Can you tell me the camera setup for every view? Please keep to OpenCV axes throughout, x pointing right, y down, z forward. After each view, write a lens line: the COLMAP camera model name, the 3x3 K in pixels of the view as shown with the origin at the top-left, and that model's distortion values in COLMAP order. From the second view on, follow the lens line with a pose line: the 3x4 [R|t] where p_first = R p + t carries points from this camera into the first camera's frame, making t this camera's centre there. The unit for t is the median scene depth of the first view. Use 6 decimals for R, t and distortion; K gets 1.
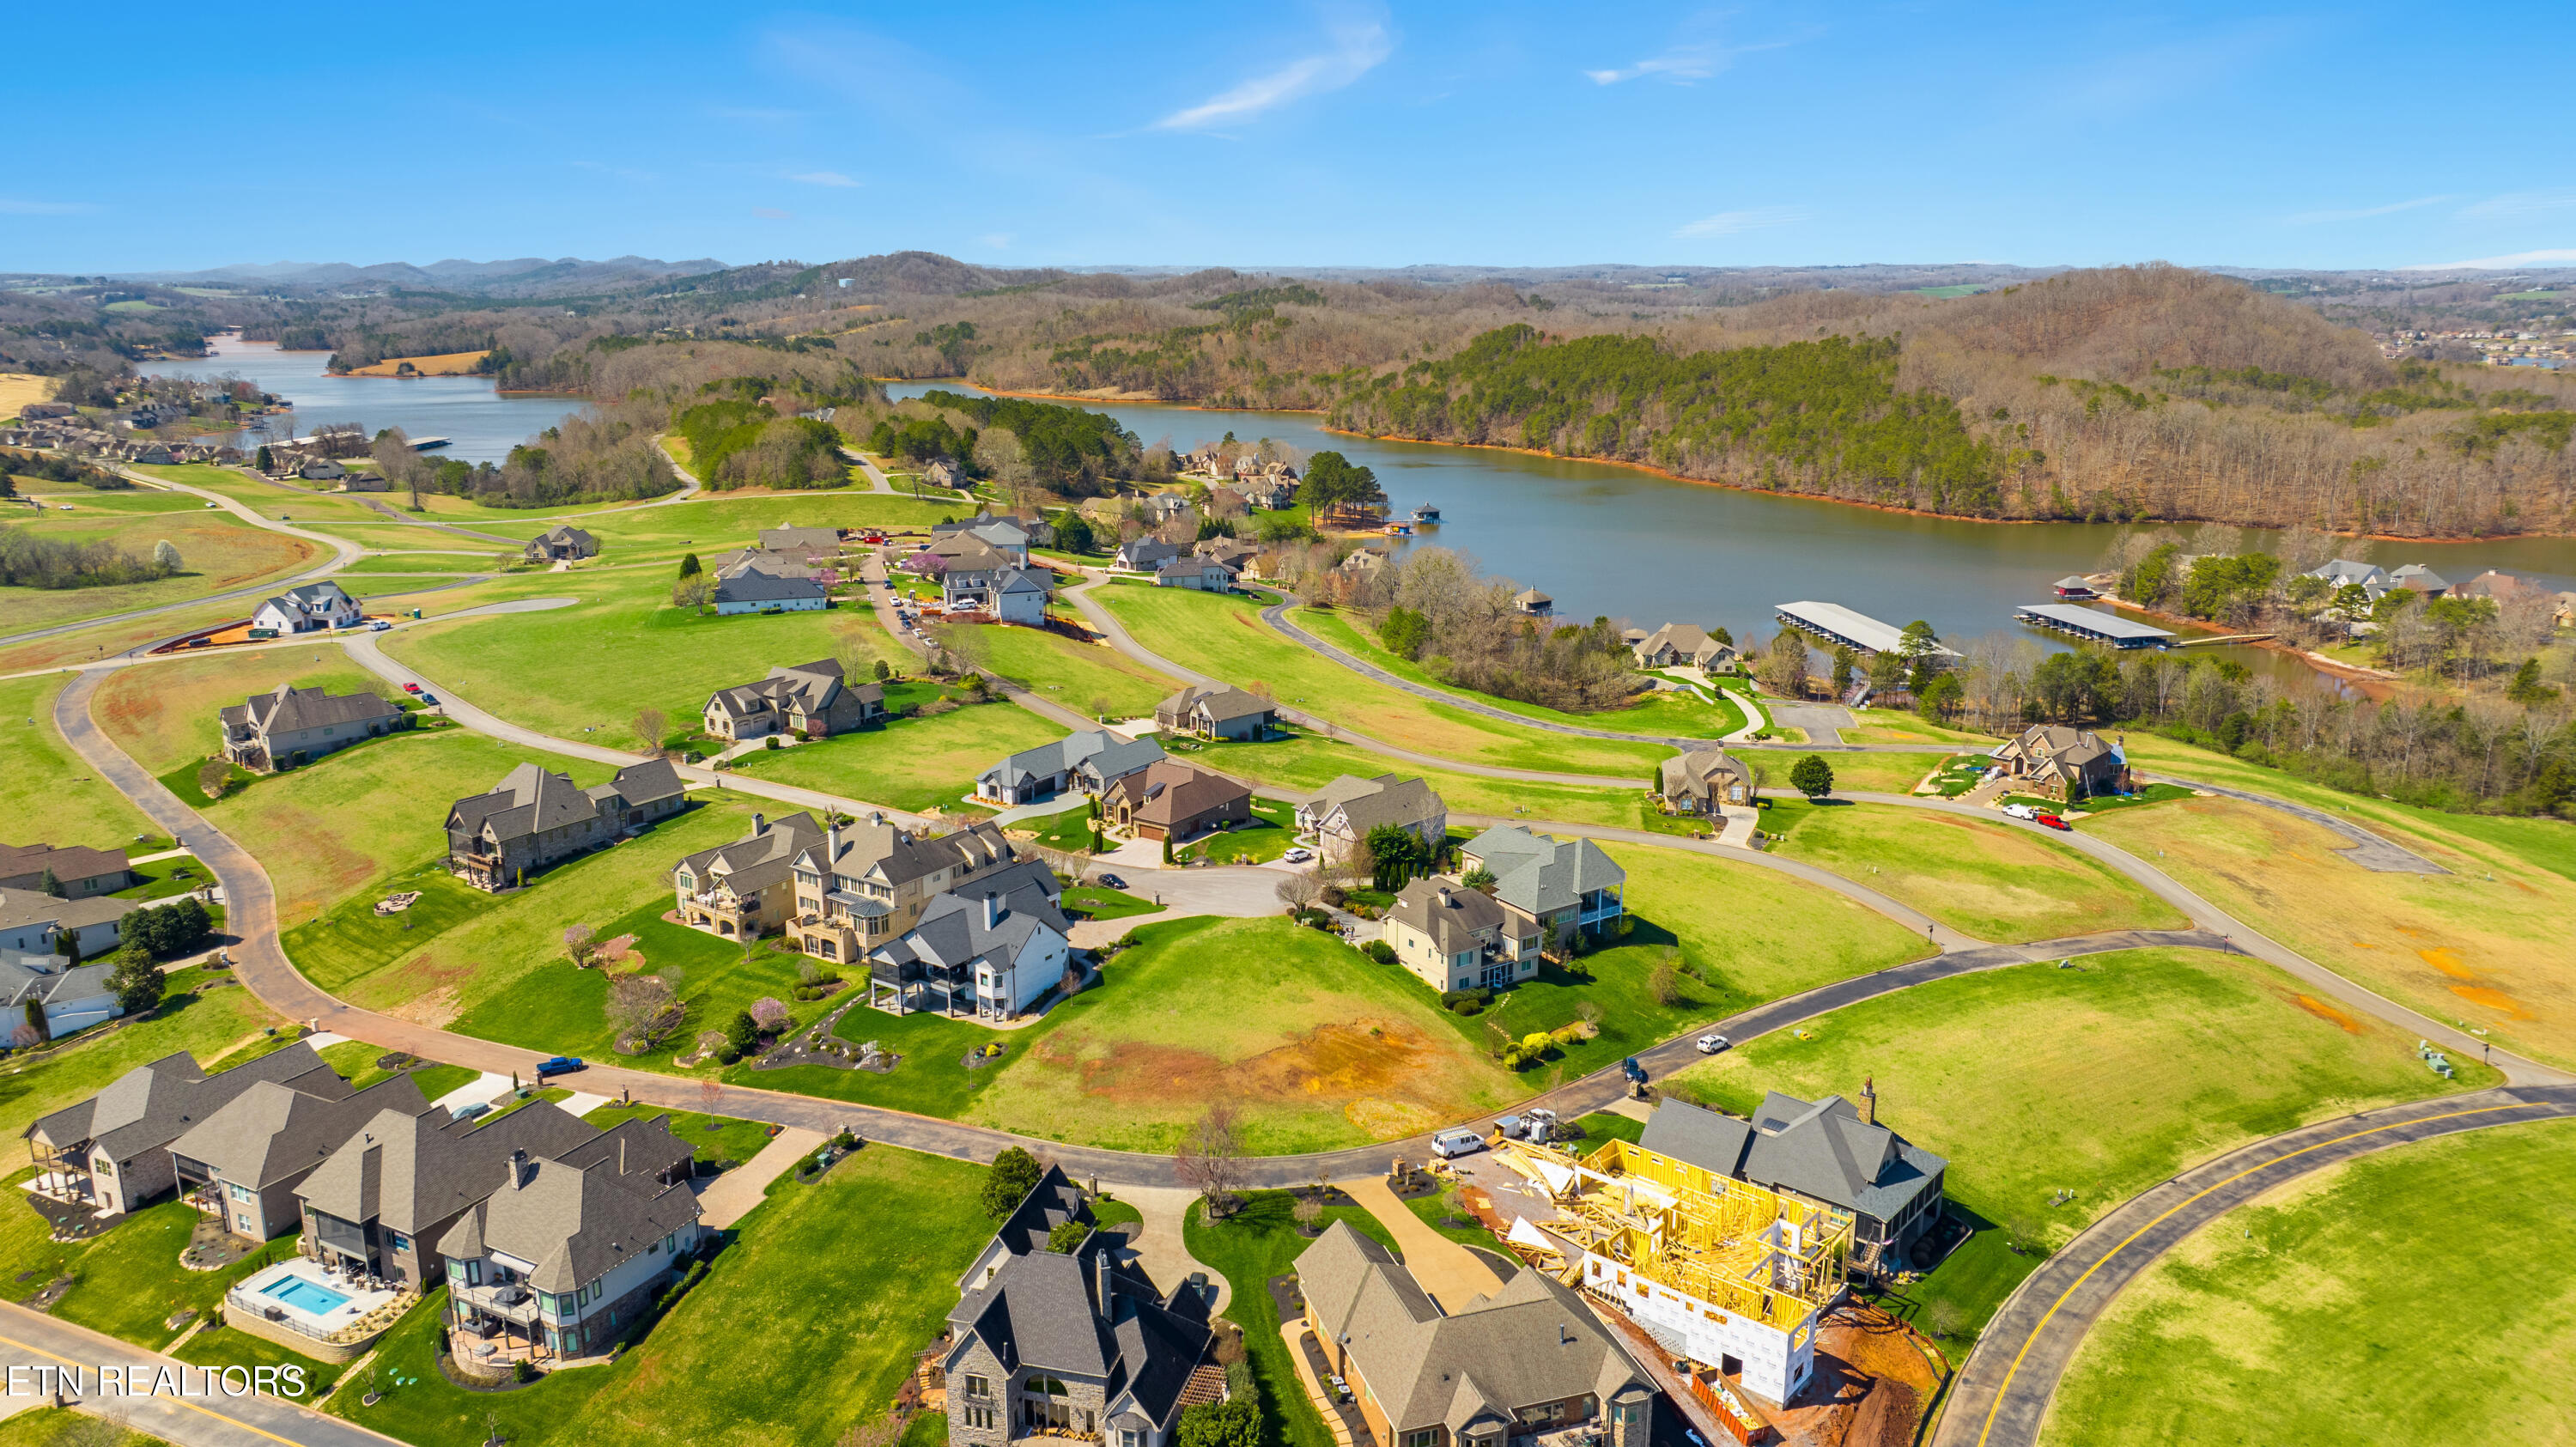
lens RADIAL K [[1818.1, 0, 1305.3], [0, 1818.1, 713.5], [0, 0, 1]] dist [-0.030807, 0.021276]
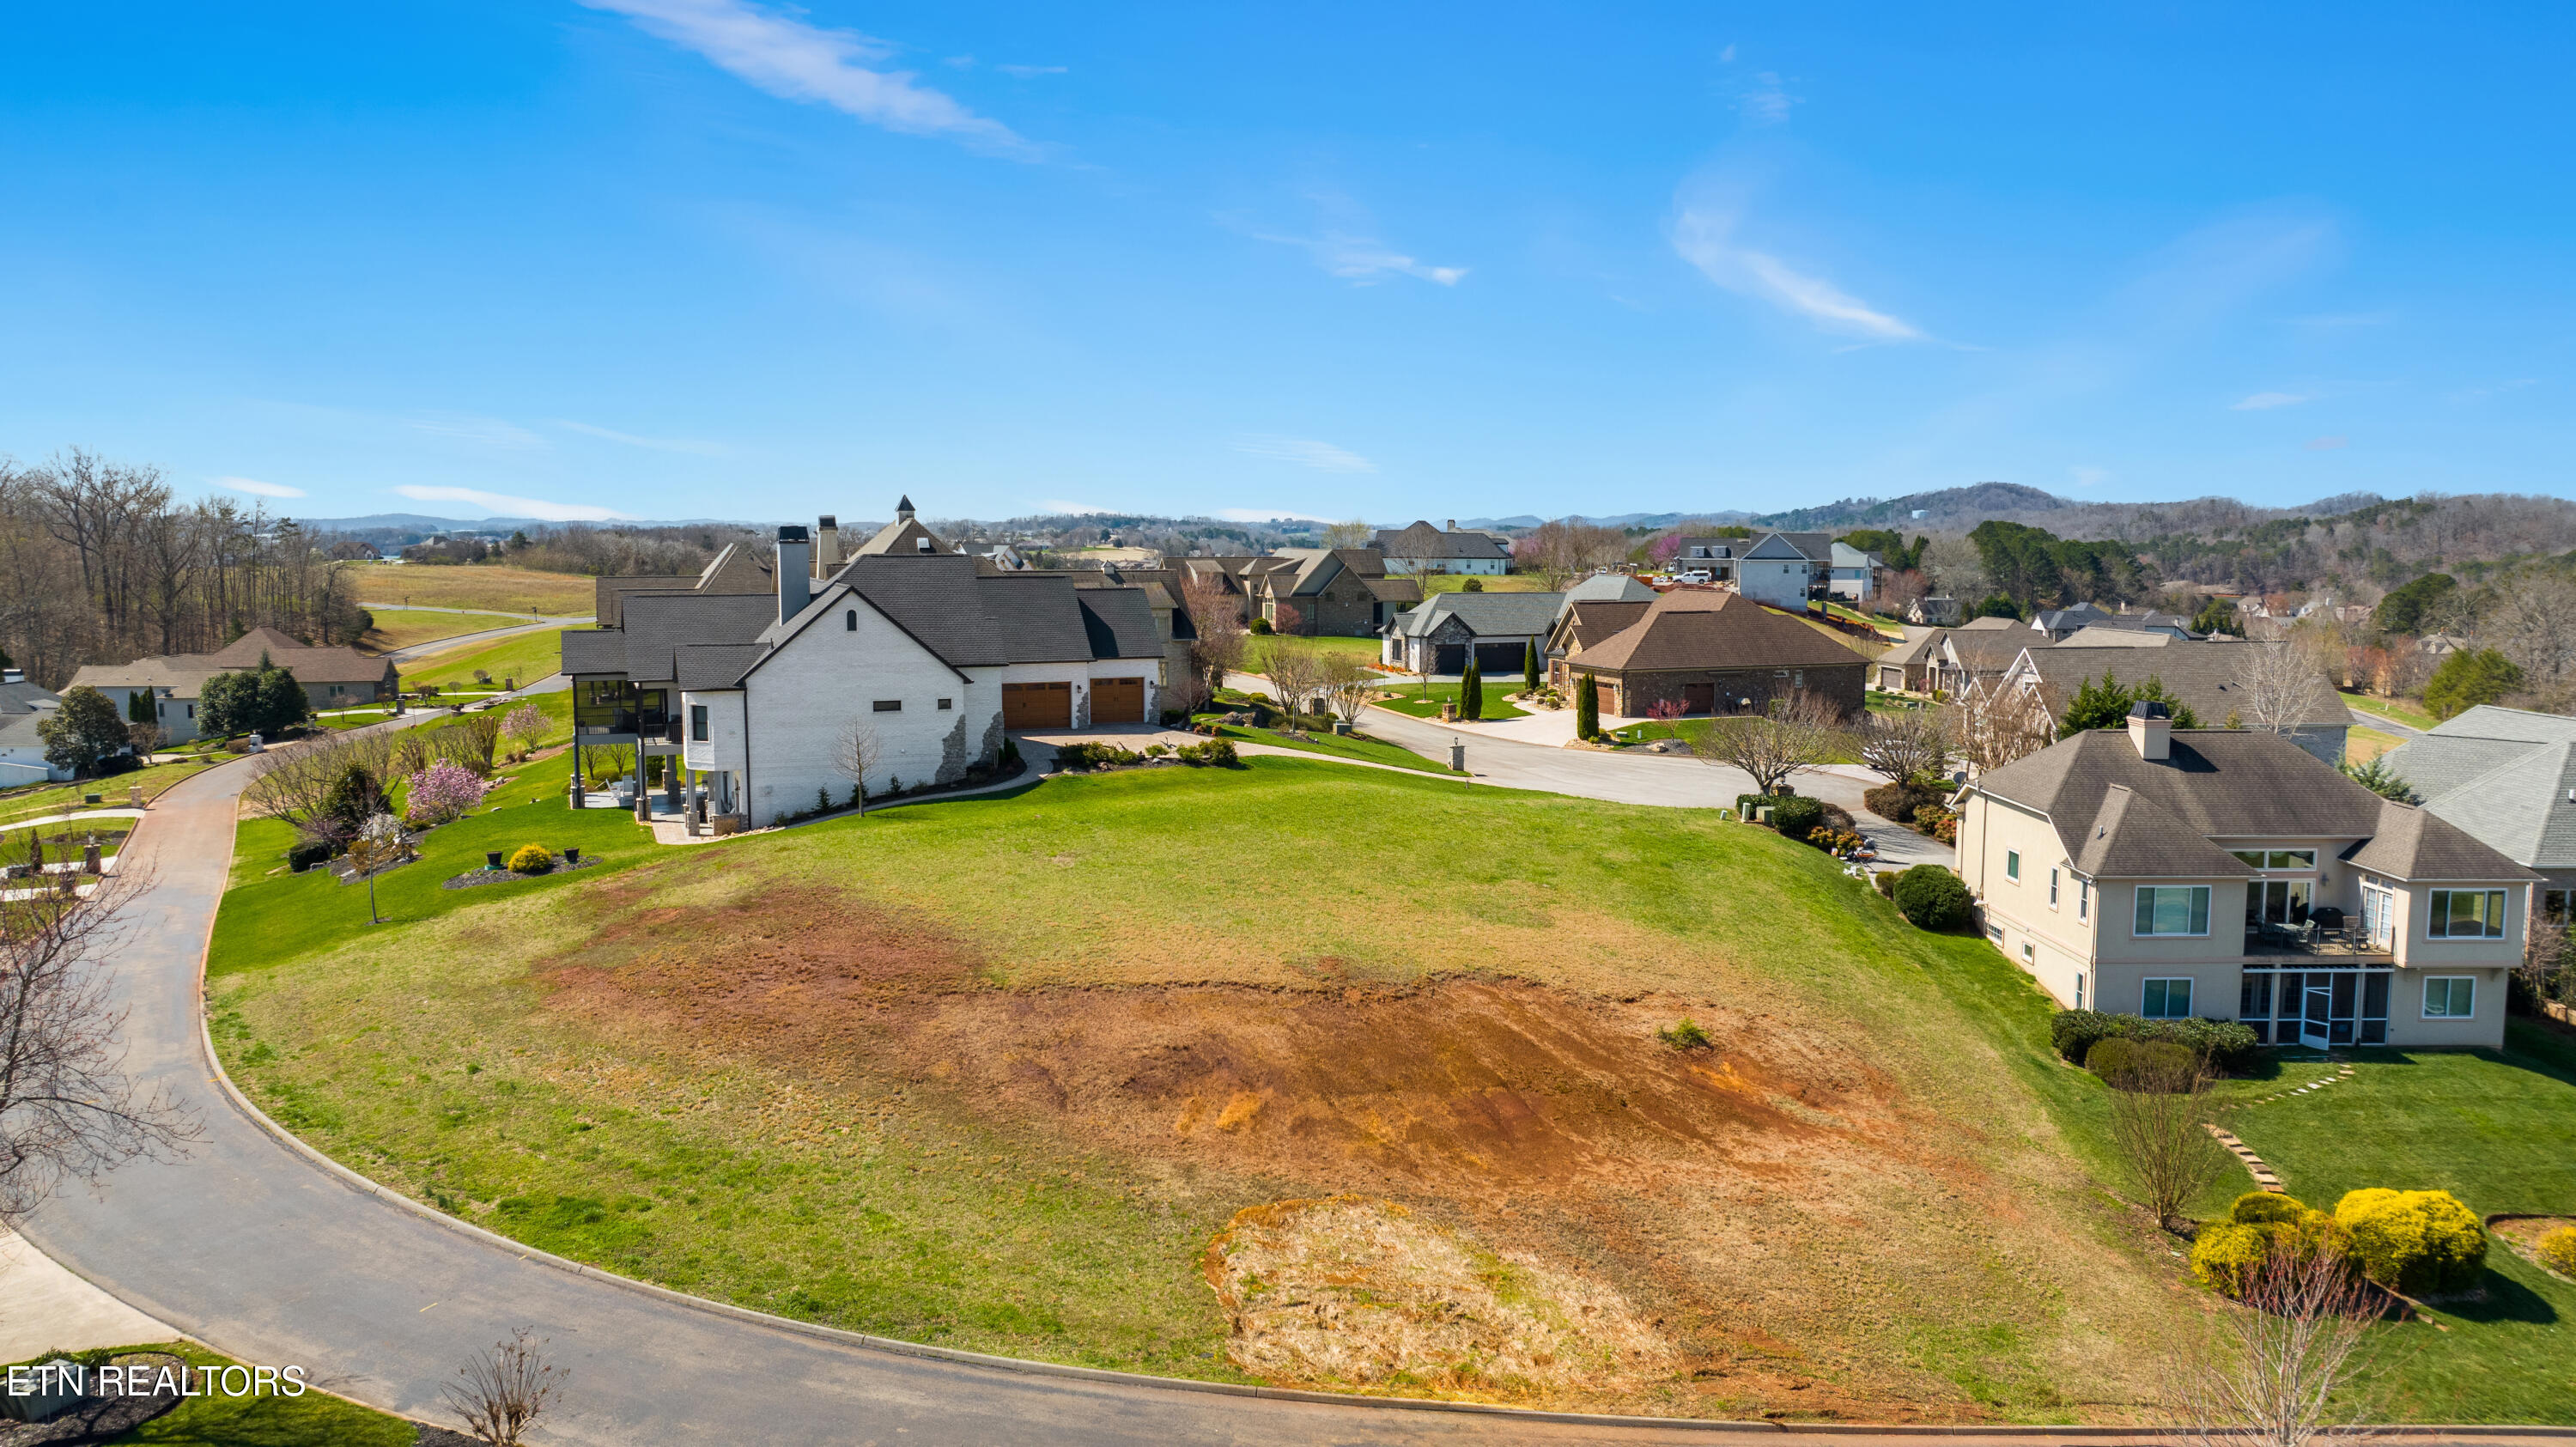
lens RADIAL K [[1818.1, 0, 1305.3], [0, 1818.1, 713.5], [0, 0, 1]] dist [-0.030807, 0.021276]
pose [[0.834325, 0.057176, -0.548300, 0.069137], [-0.135082, 0.985489, -0.102784, 0.082118], [0.534466, 0.159821, 0.829941, 0.370188]]
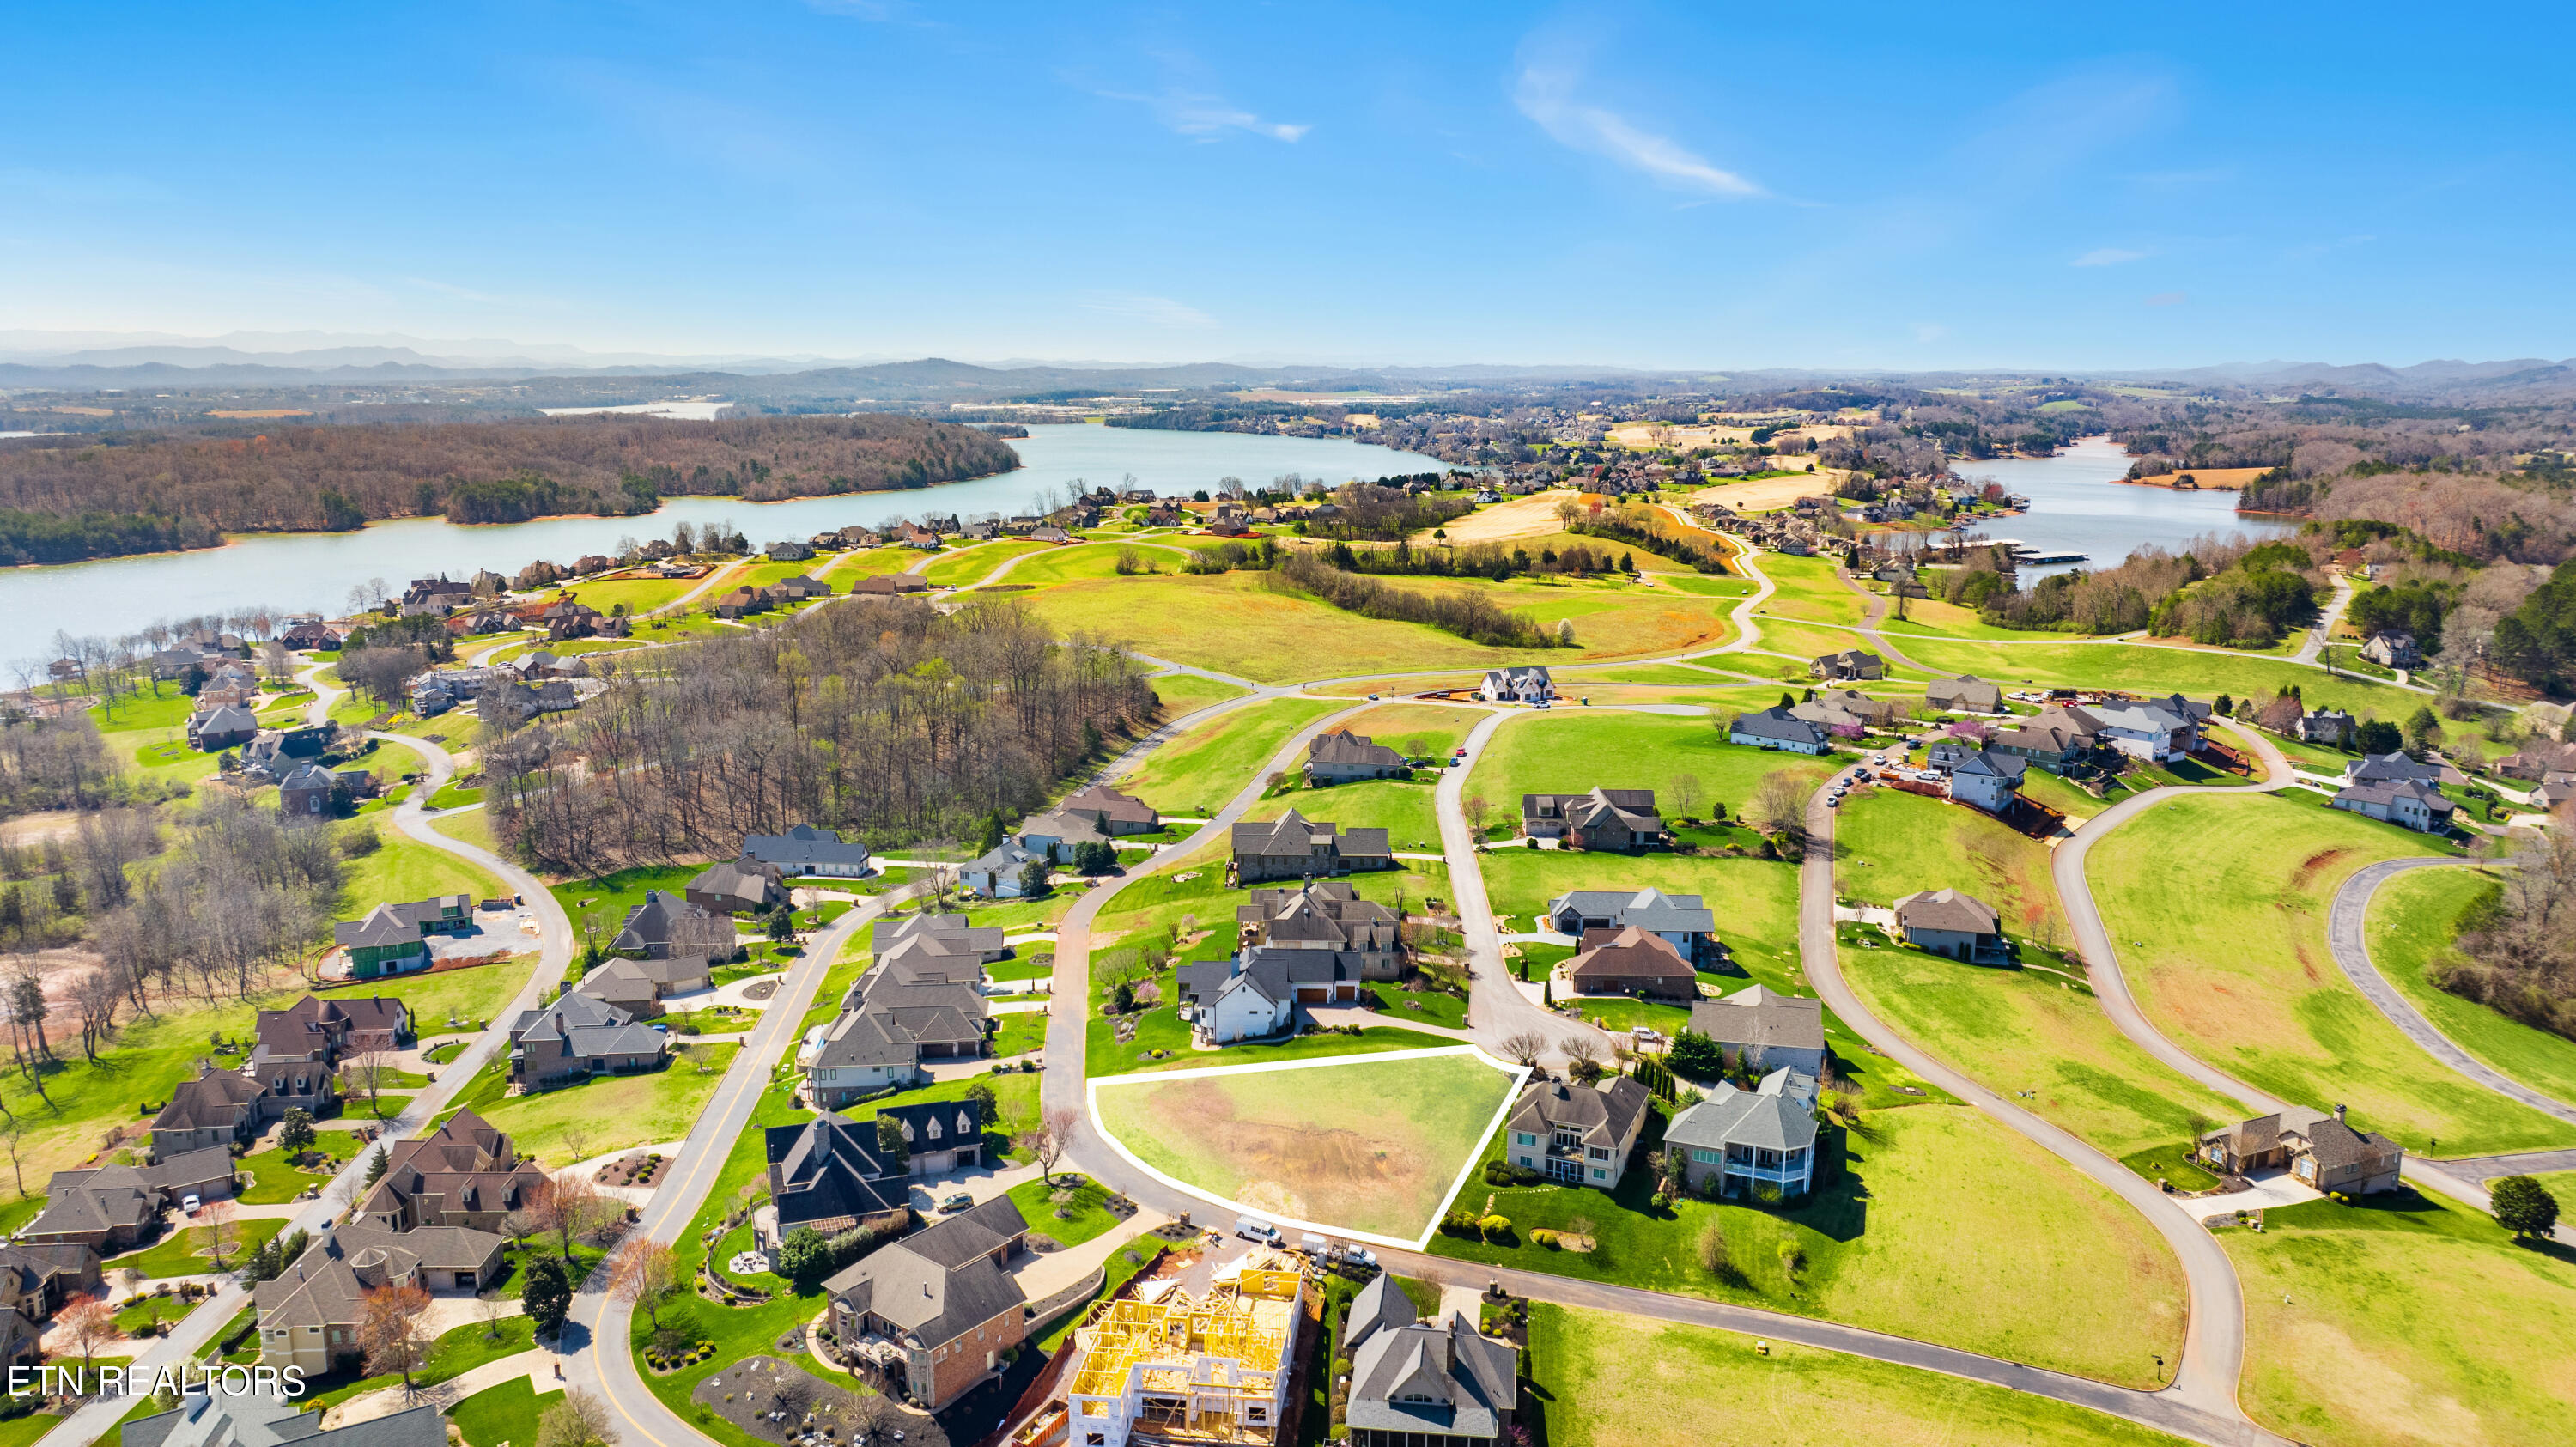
lens RADIAL K [[1818.1, 0, 1305.3], [0, 1818.1, 713.5], [0, 0, 1]] dist [-0.030807, 0.021276]
pose [[0.542350, 0.161051, -0.824572, 0.476965], [-0.203244, 0.977454, 0.057231, -0.083114], [0.815198, 0.136550, 0.562855, 0.125354]]
